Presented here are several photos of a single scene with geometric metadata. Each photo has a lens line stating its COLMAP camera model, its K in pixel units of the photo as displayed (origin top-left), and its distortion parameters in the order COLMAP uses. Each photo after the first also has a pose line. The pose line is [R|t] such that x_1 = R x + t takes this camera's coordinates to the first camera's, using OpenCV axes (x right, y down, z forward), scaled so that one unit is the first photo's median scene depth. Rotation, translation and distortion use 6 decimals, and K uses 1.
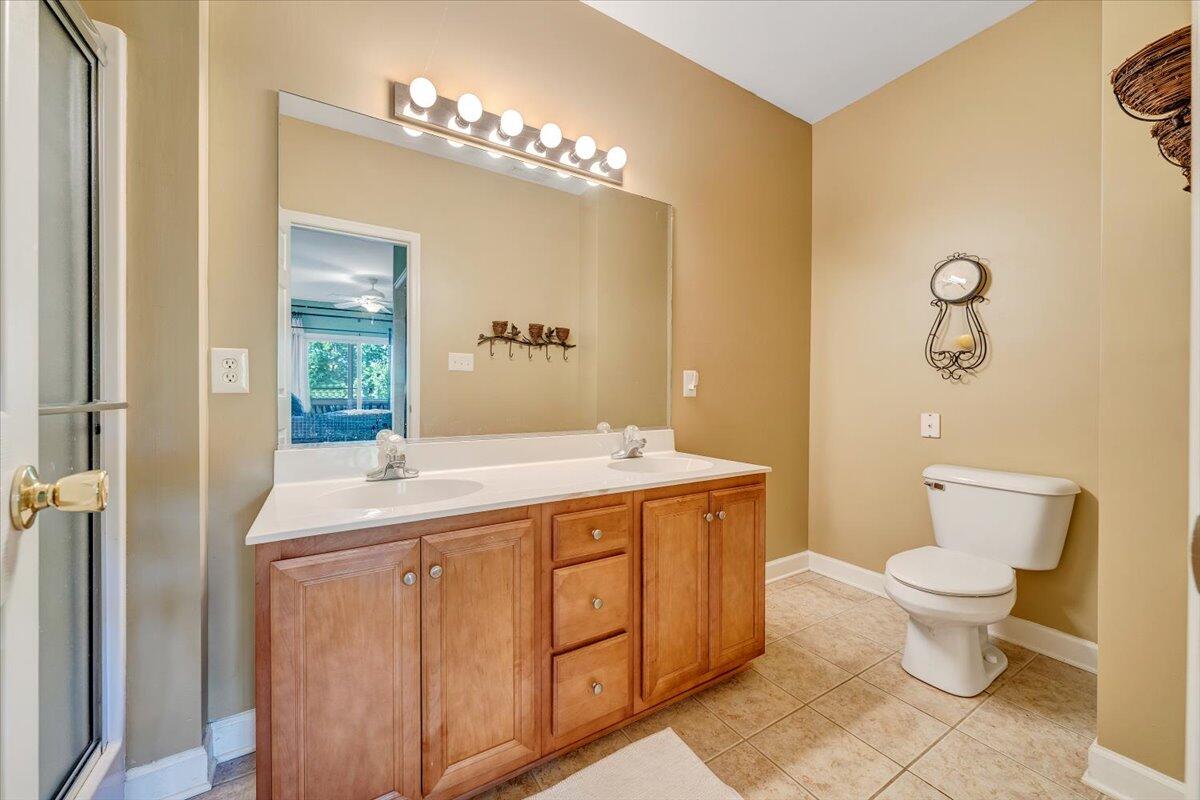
lens RADIAL K [[440.3, 0, 596.3], [0, 440.3, 399.5], [0, 0, 1]] dist [-0.003410, -0.000562]
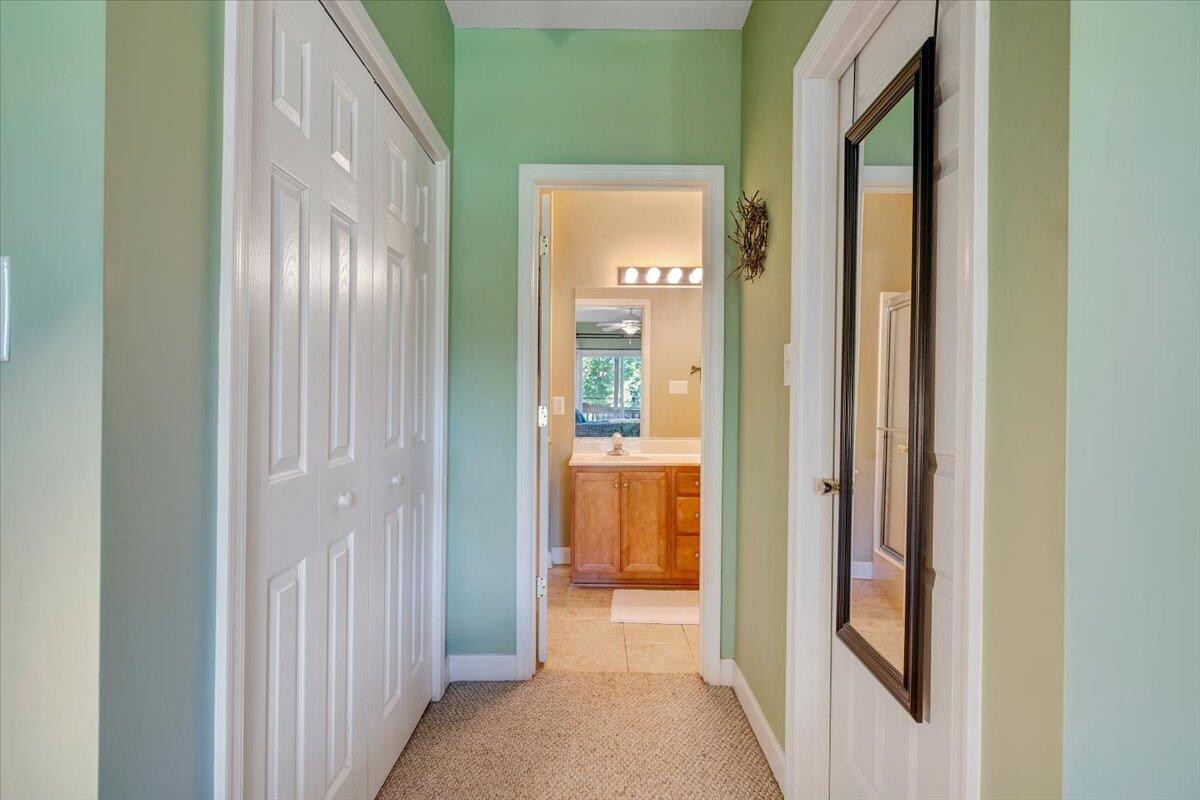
lens RADIAL K [[556.4, 0, 599.5], [0, 556.4, 404.9], [0, 0, 1]] dist [0.001647, -0.000131]
pose [[0.854736, 0.006440, -0.519023, 1.043487], [-0.008673, 0.999961, -0.001876, -0.072746], [0.518991, 0.006105, 0.854758, -1.645526]]
